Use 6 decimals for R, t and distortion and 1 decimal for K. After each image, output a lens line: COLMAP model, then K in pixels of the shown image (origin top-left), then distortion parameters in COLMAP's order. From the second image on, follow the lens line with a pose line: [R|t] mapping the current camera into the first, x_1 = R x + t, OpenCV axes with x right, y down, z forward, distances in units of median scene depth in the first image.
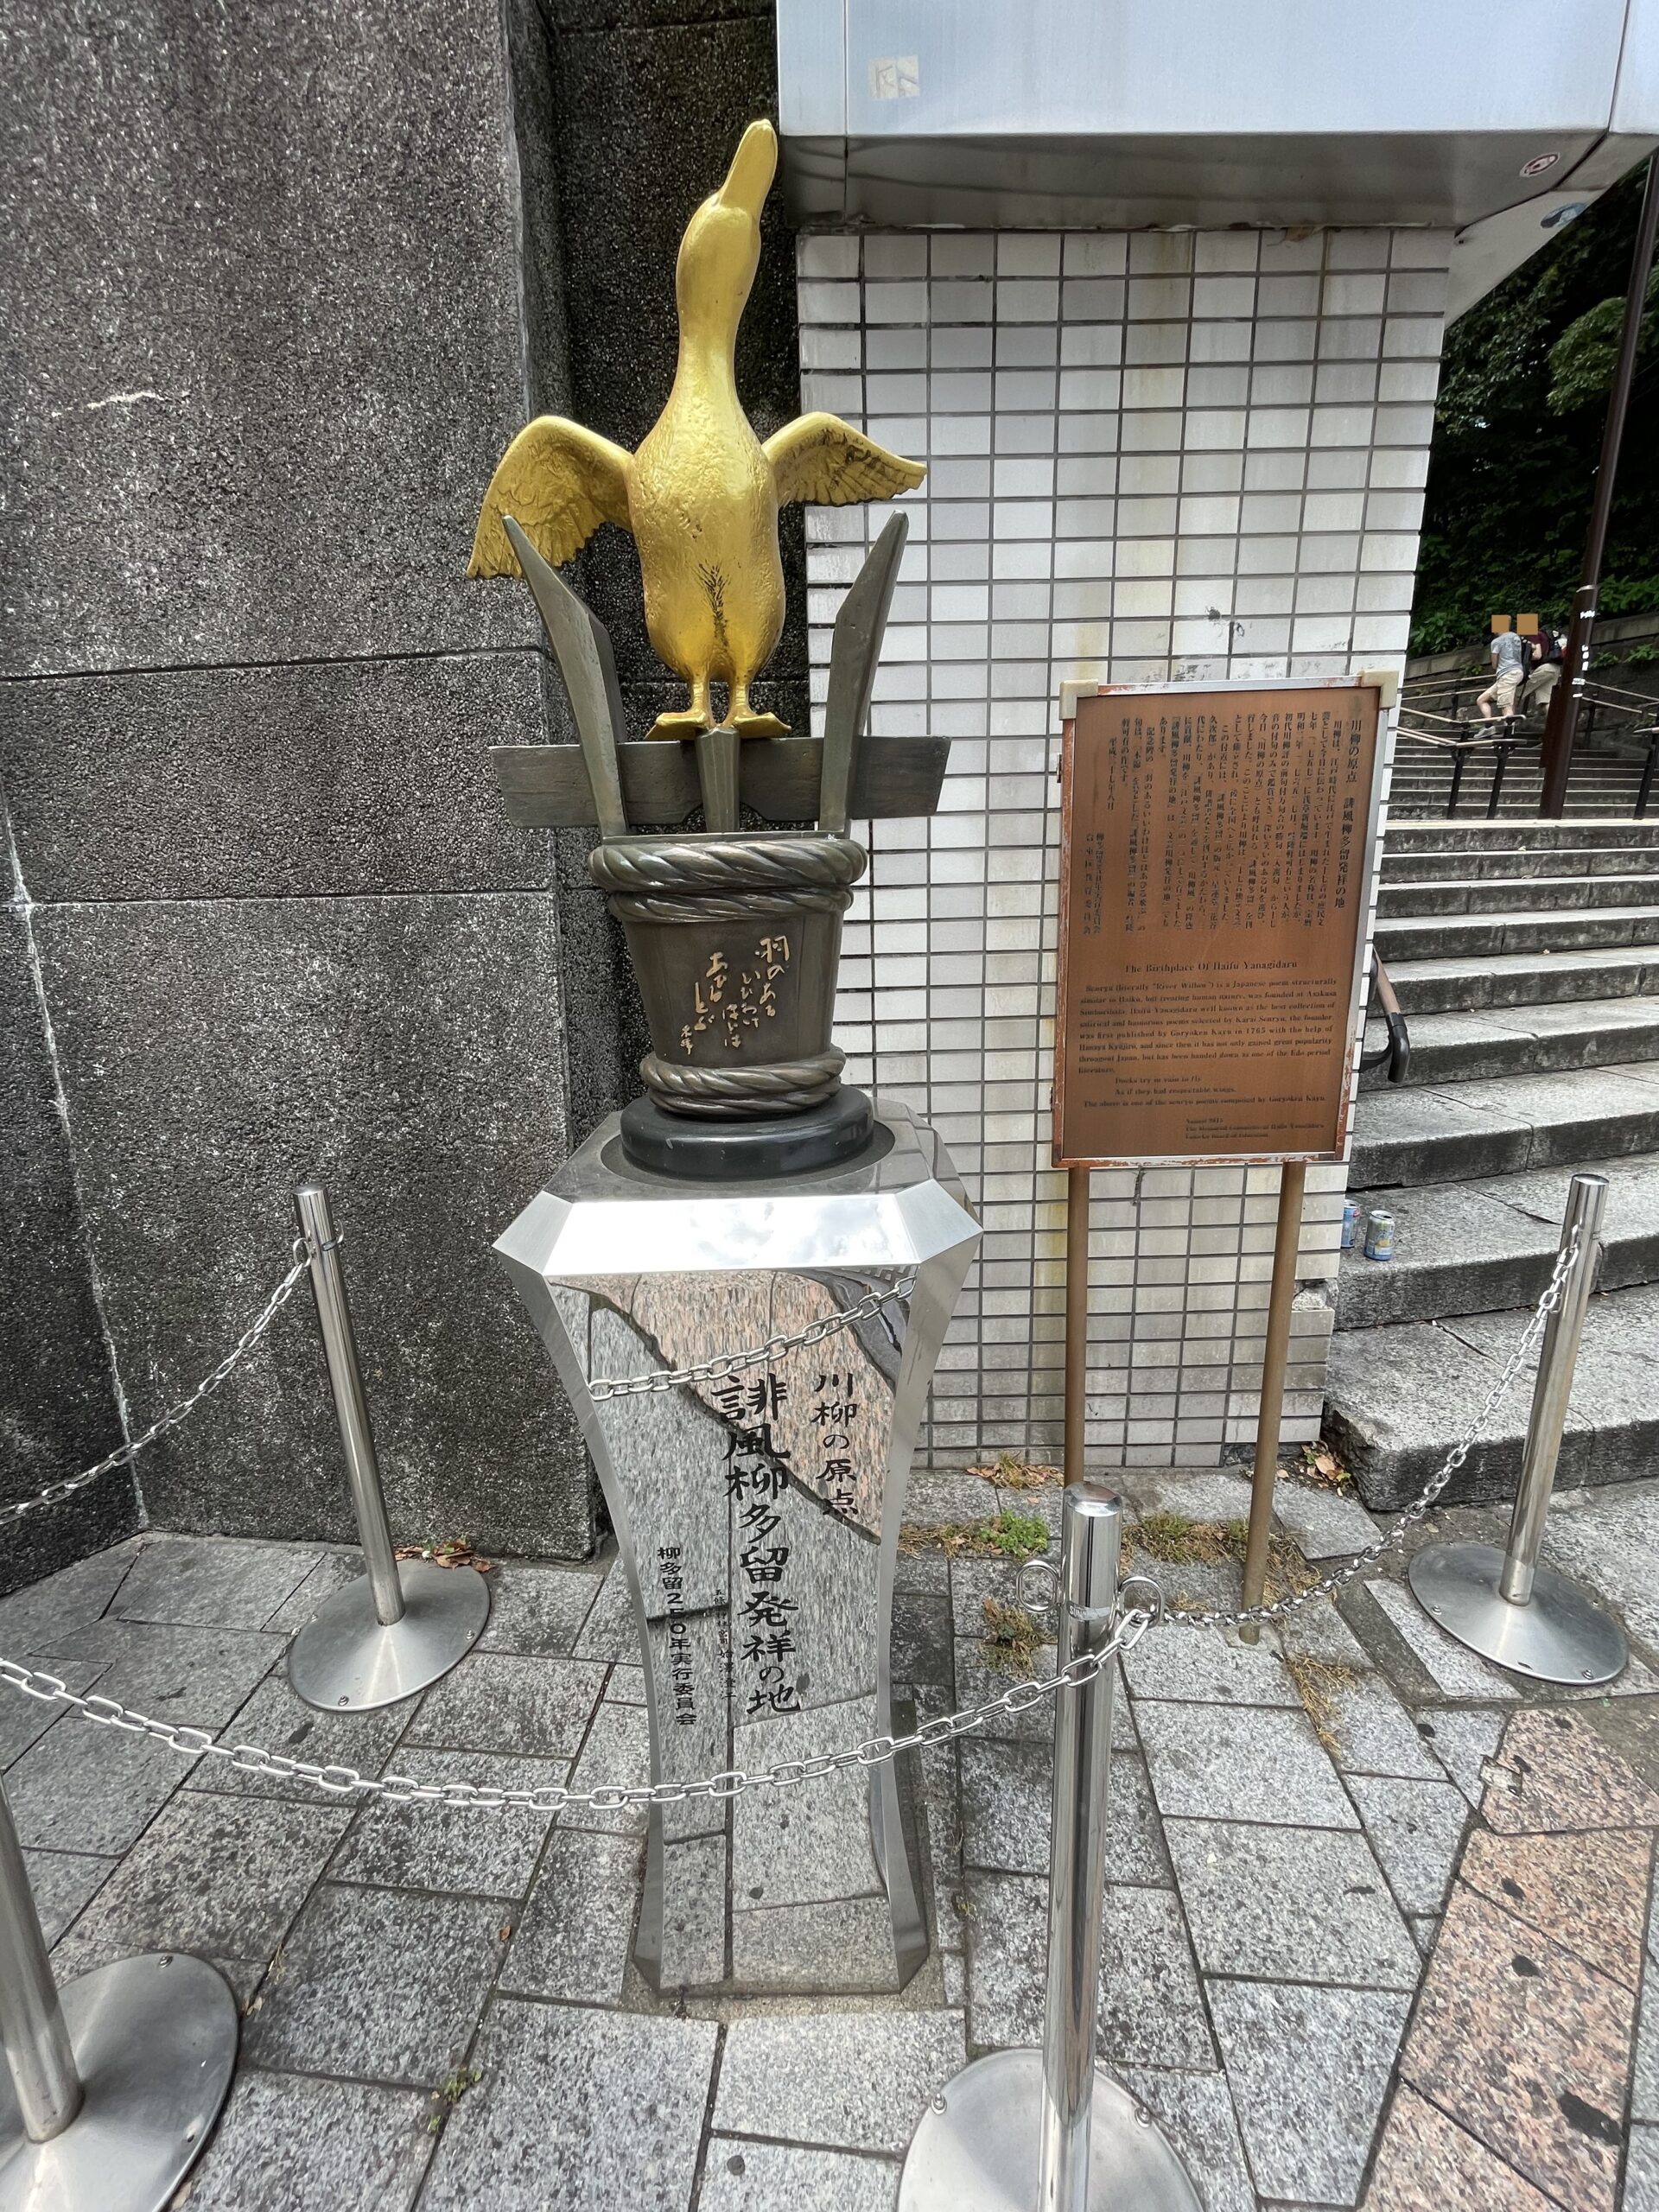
lens RADIAL K [[892.4, 0, 832.8], [0, 892.4, 1106.4], [0, 0, 1]] dist [-0.001855, -0.000531]
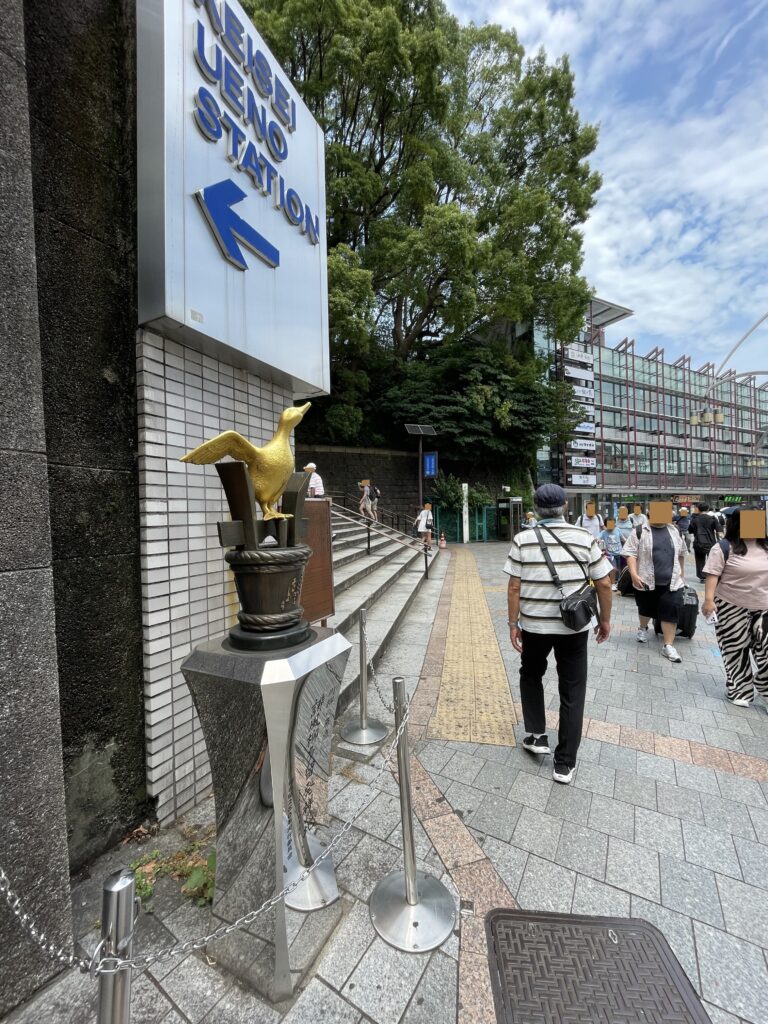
lens RADIAL K [[413.1, 0, 385.5], [0, 413.1, 512.2], [0, 0, 1]] dist [-0.001855, -0.000531]
pose [[0.446084, 0.019800, 0.894772, -0.727520], [0.231004, 0.963332, -0.136483, -0.058240], [-0.864665, 0.267579, 0.425153, -0.051363]]
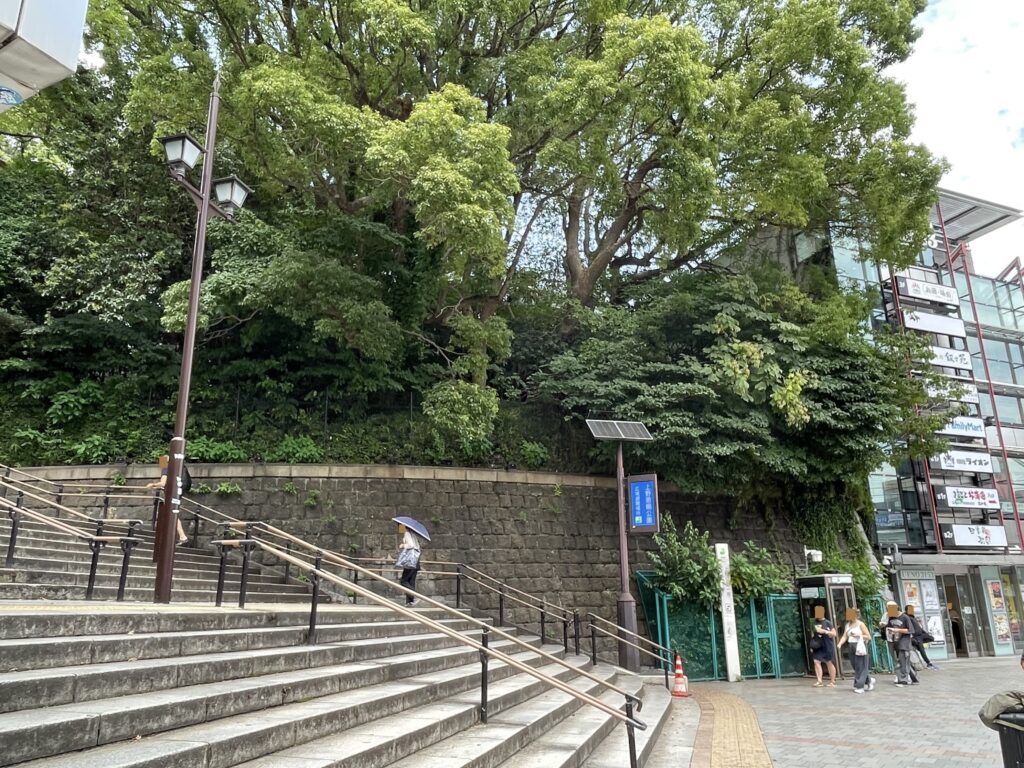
lens RADIAL K [[772.3, 0, 512.0], [0, 772.3, 384.0], [0, 0, 1]] dist [0.007370, -0.008267]
pose [[0.508809, 0.258245, 0.821233, 0.395046], [0.222217, 0.882219, -0.415101, -0.160806], [-0.831705, 0.393699, 0.391494, 0.233200]]
